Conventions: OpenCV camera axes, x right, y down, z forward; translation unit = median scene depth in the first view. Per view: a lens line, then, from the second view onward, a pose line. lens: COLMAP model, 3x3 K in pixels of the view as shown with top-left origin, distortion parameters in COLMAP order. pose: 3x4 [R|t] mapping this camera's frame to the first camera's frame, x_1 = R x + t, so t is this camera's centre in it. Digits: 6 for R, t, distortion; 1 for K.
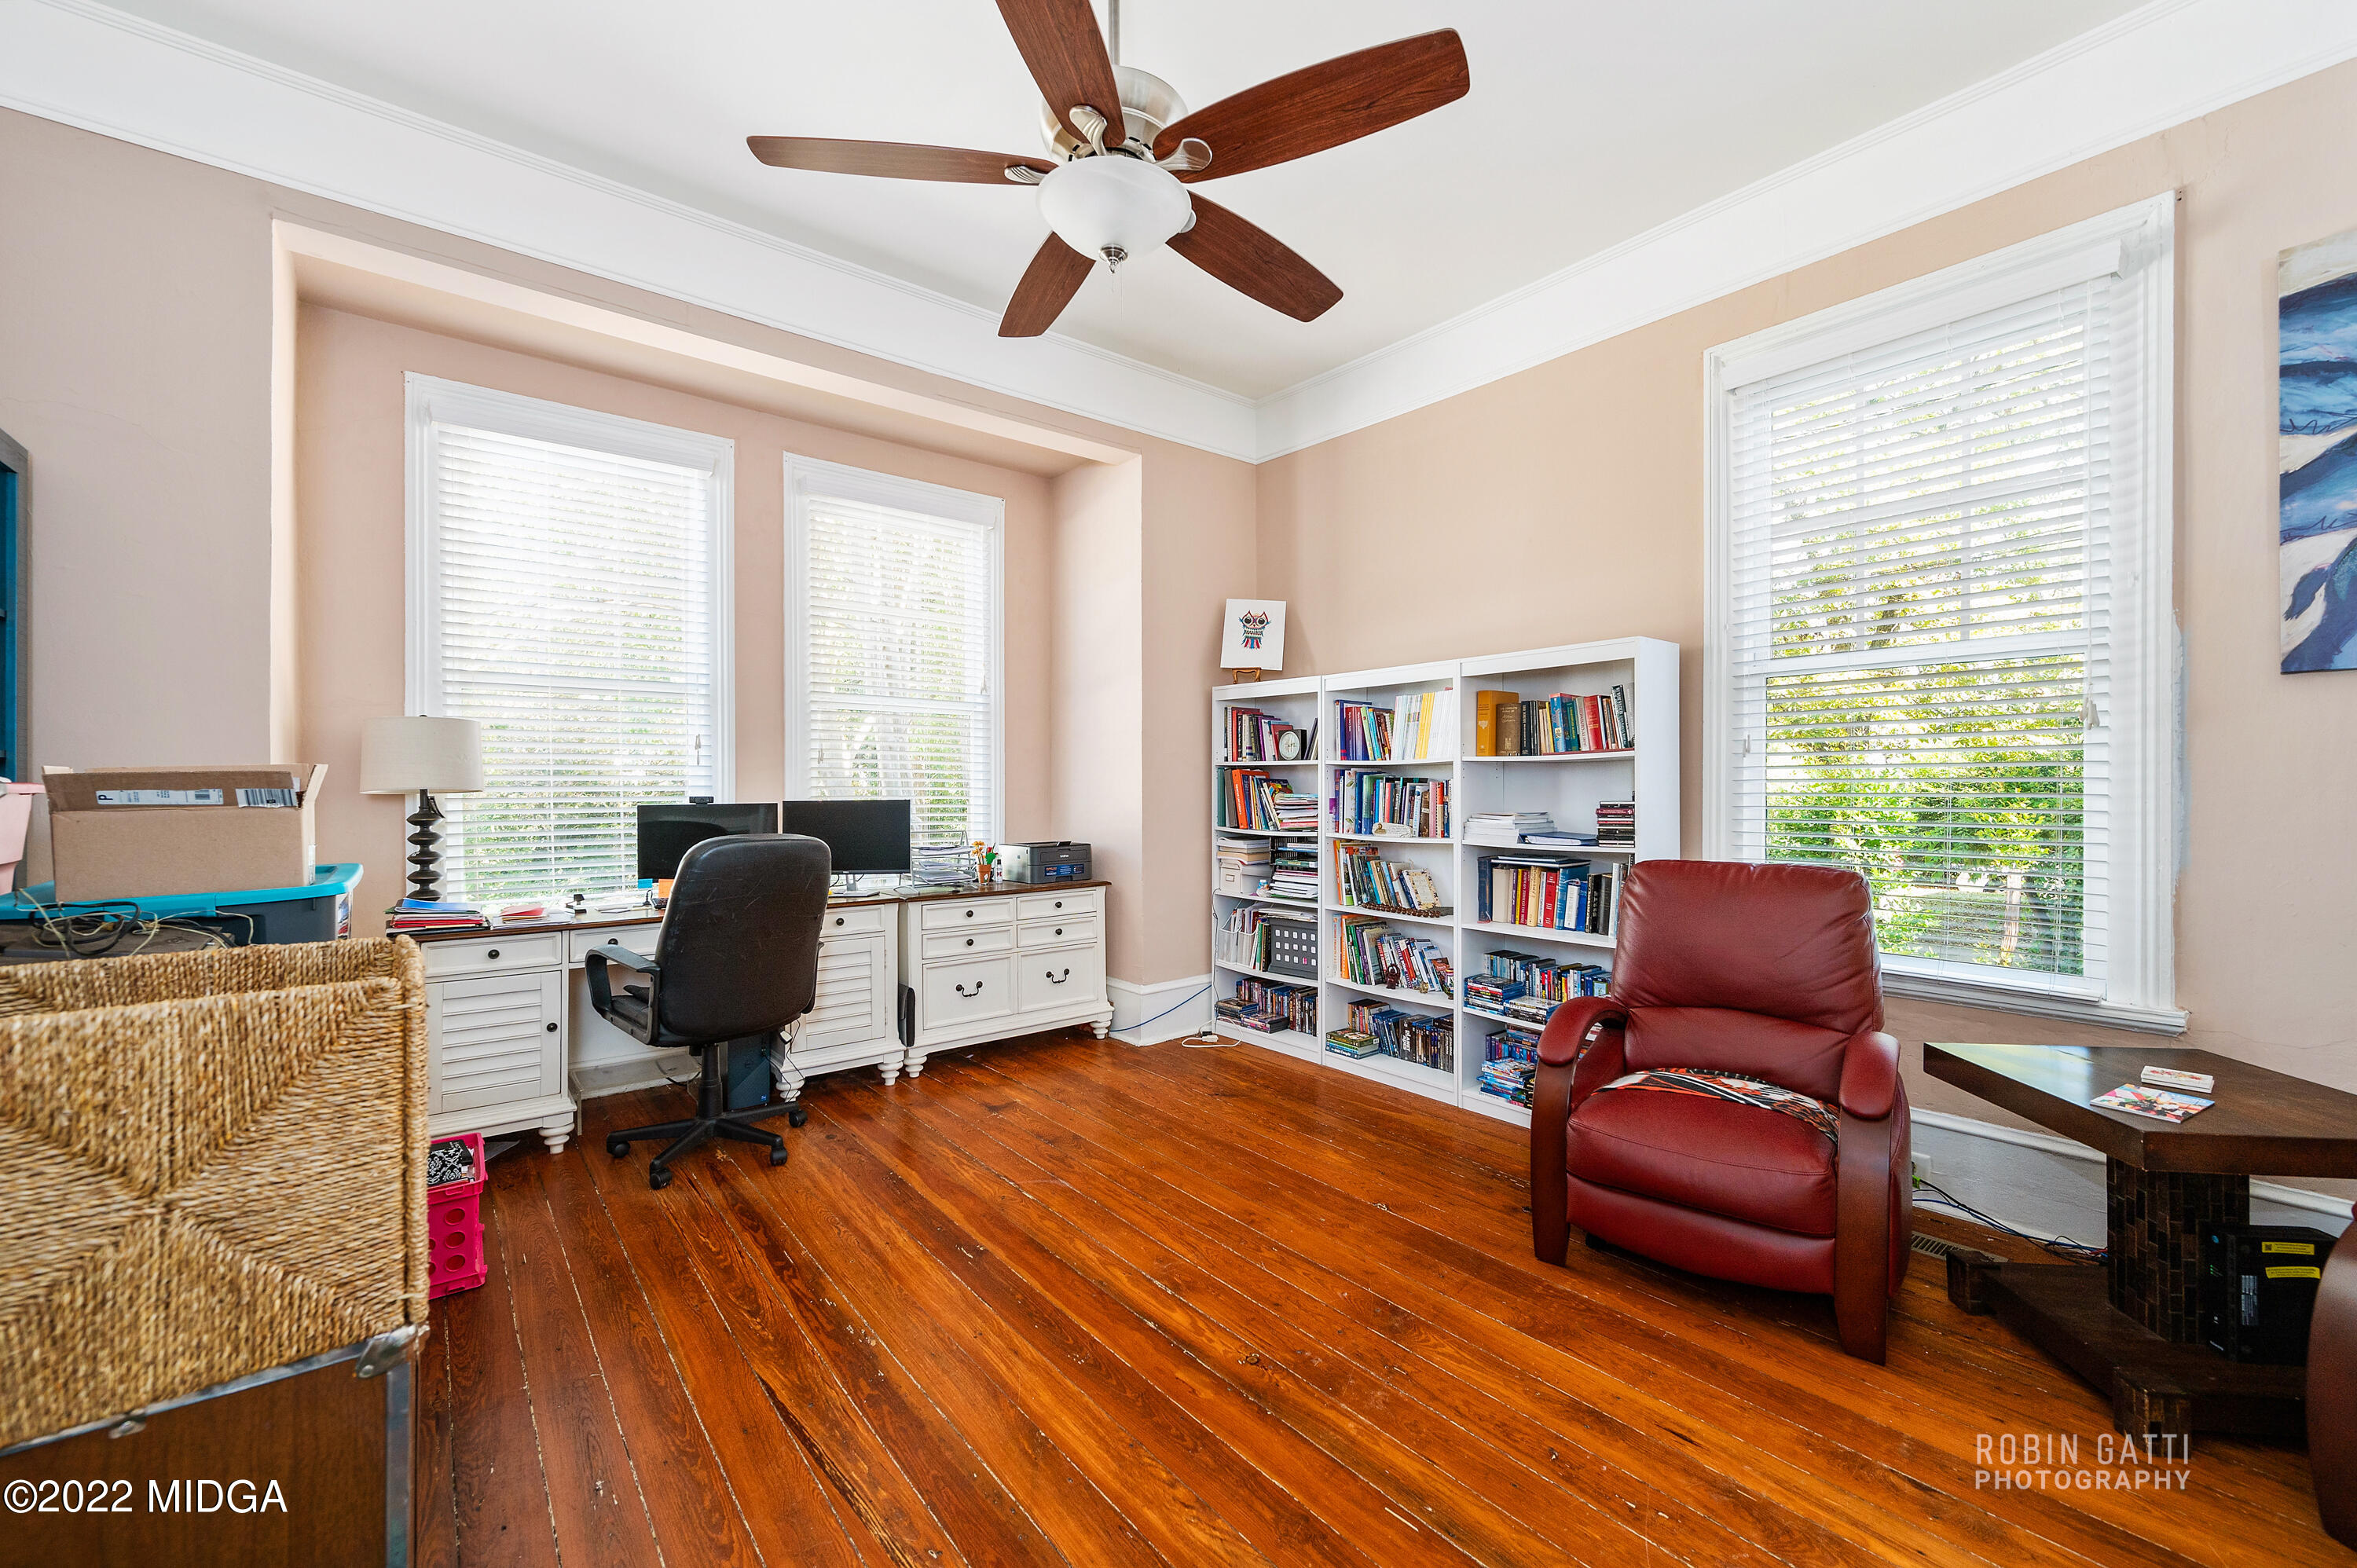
lens RADIAL K [[943.0, 0, 1177.8], [0, 943.0, 789.5], [0, 0, 1]] dist [0.001191, -0.000219]
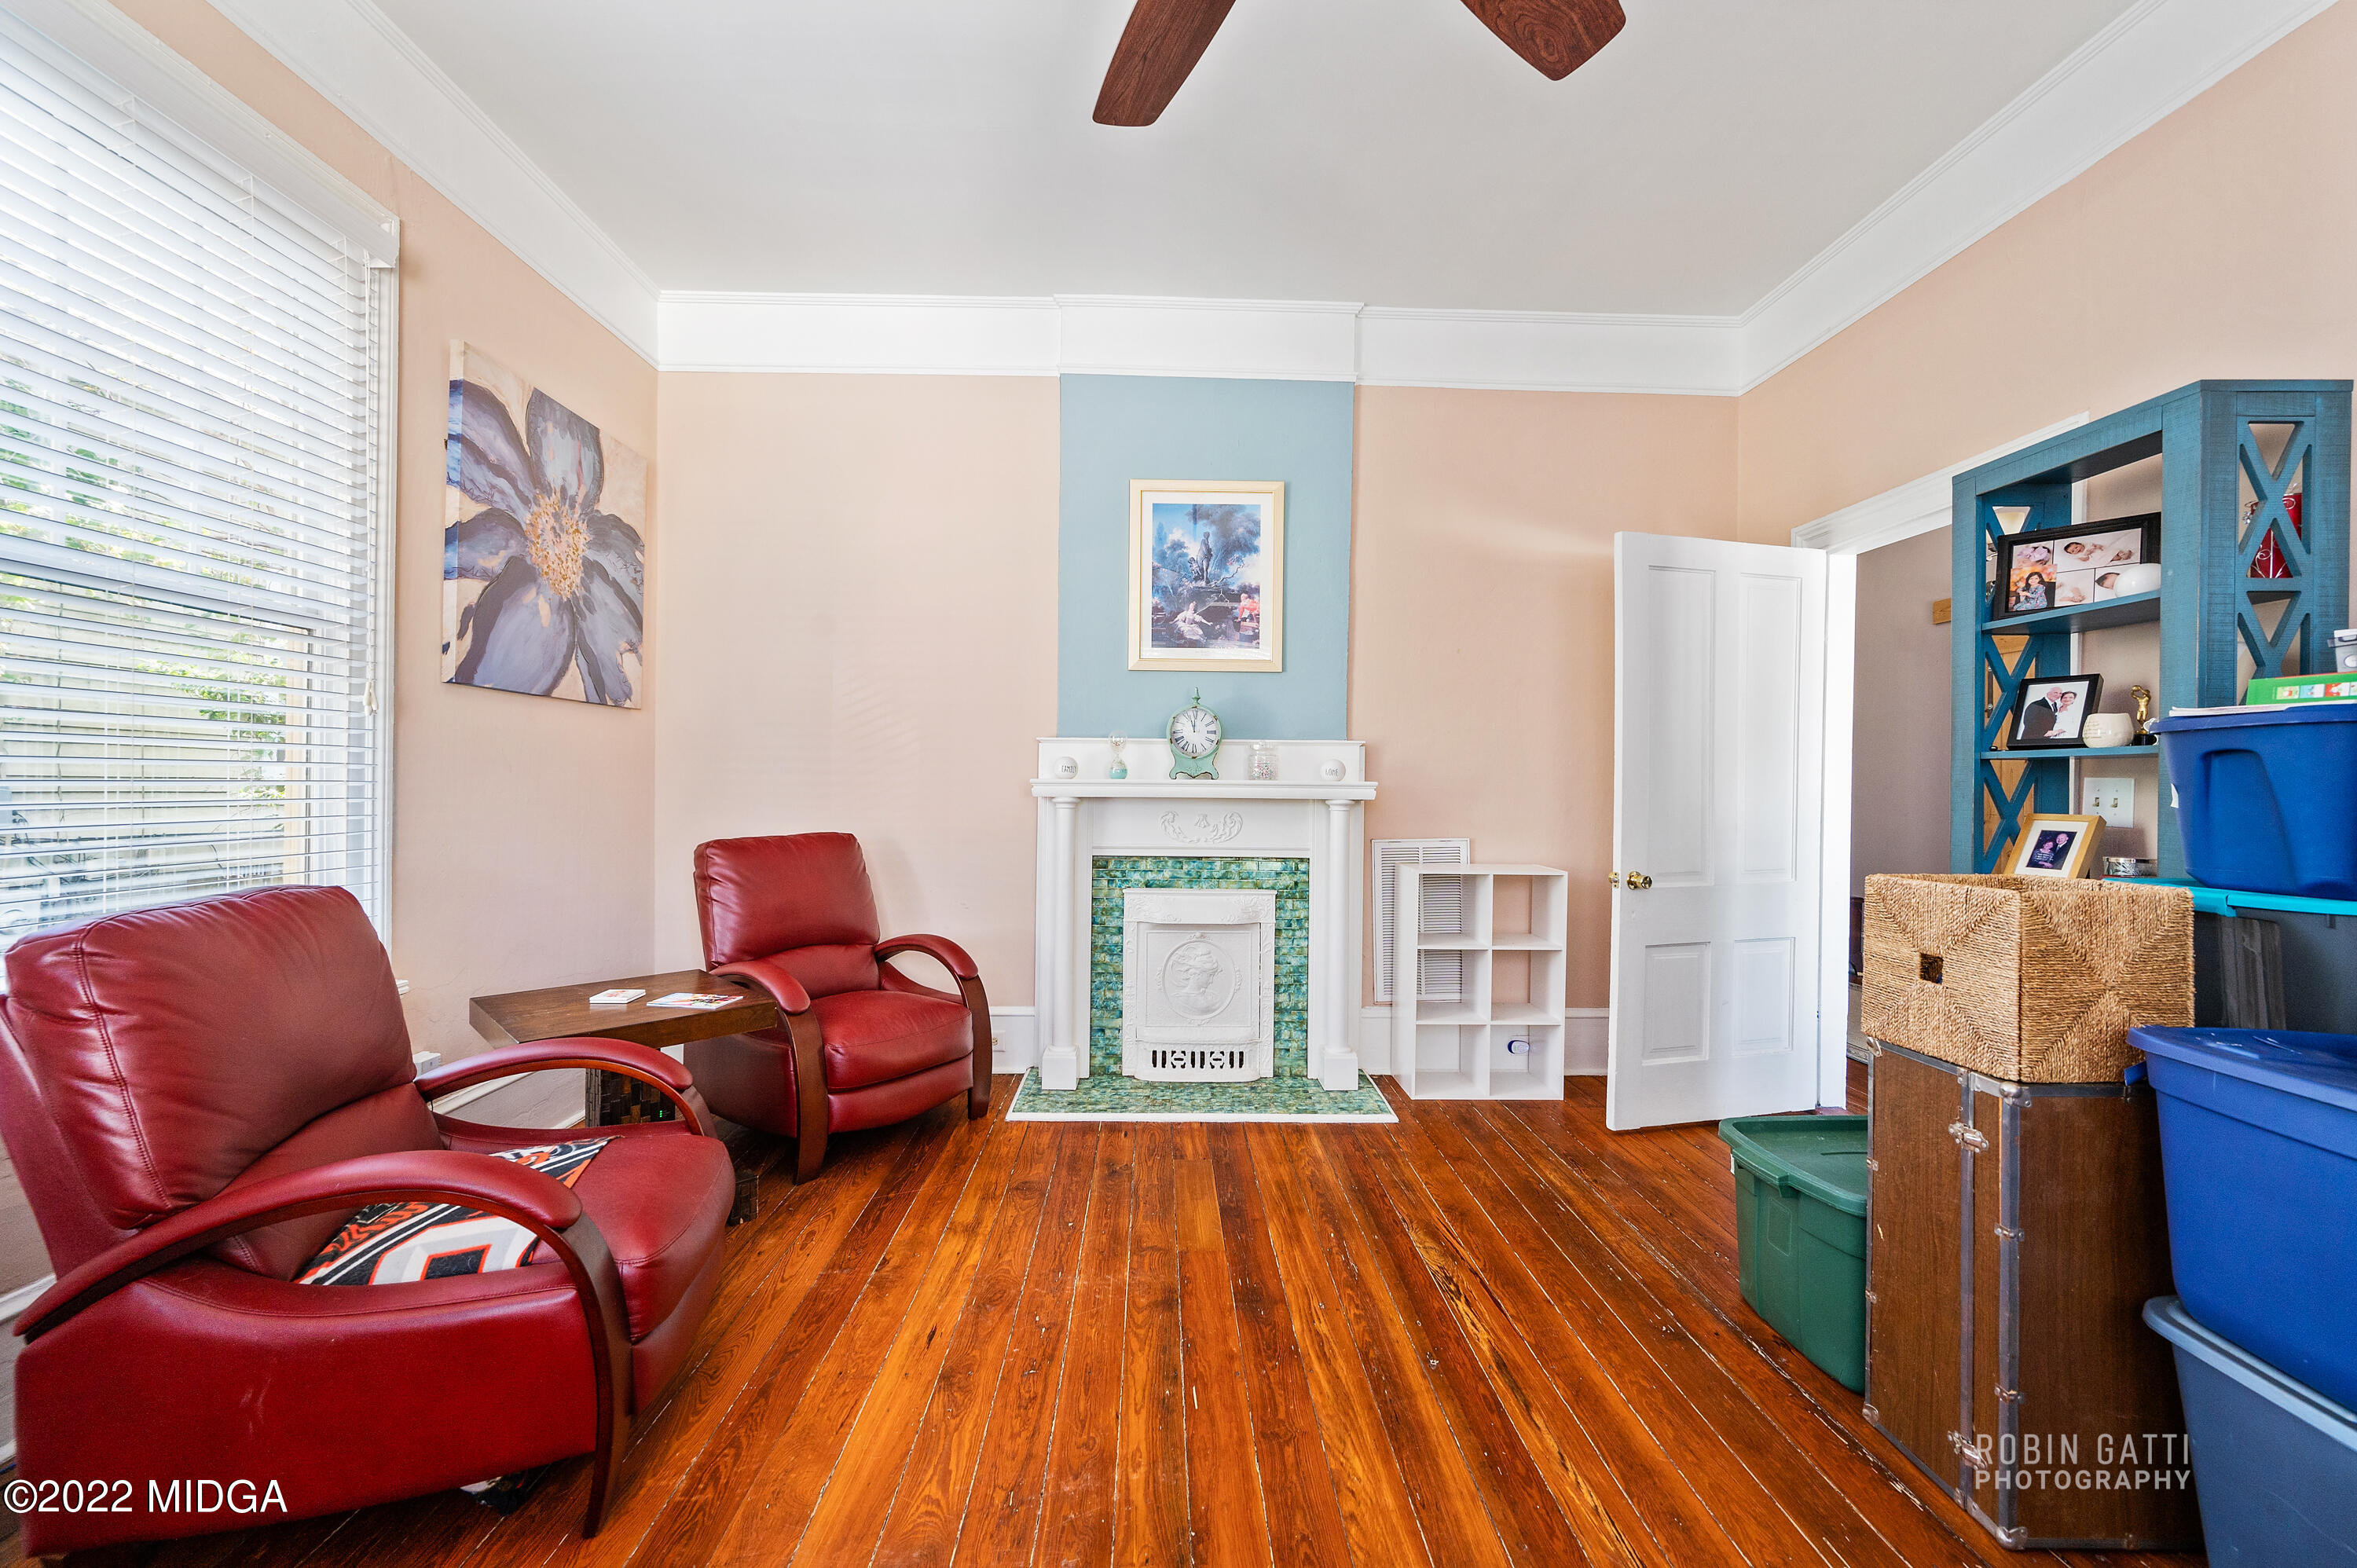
lens RADIAL K [[943.0, 0, 1176.8], [0, 943.0, 778.5], [0, 0, 1]] dist [0.001191, -0.000219]
pose [[-0.795533, -0.005946, 0.605881, -0.340645], [-0.006870, 0.999976, 0.000794, -0.004936], [-0.605872, -0.003531, -0.795555, 1.454624]]
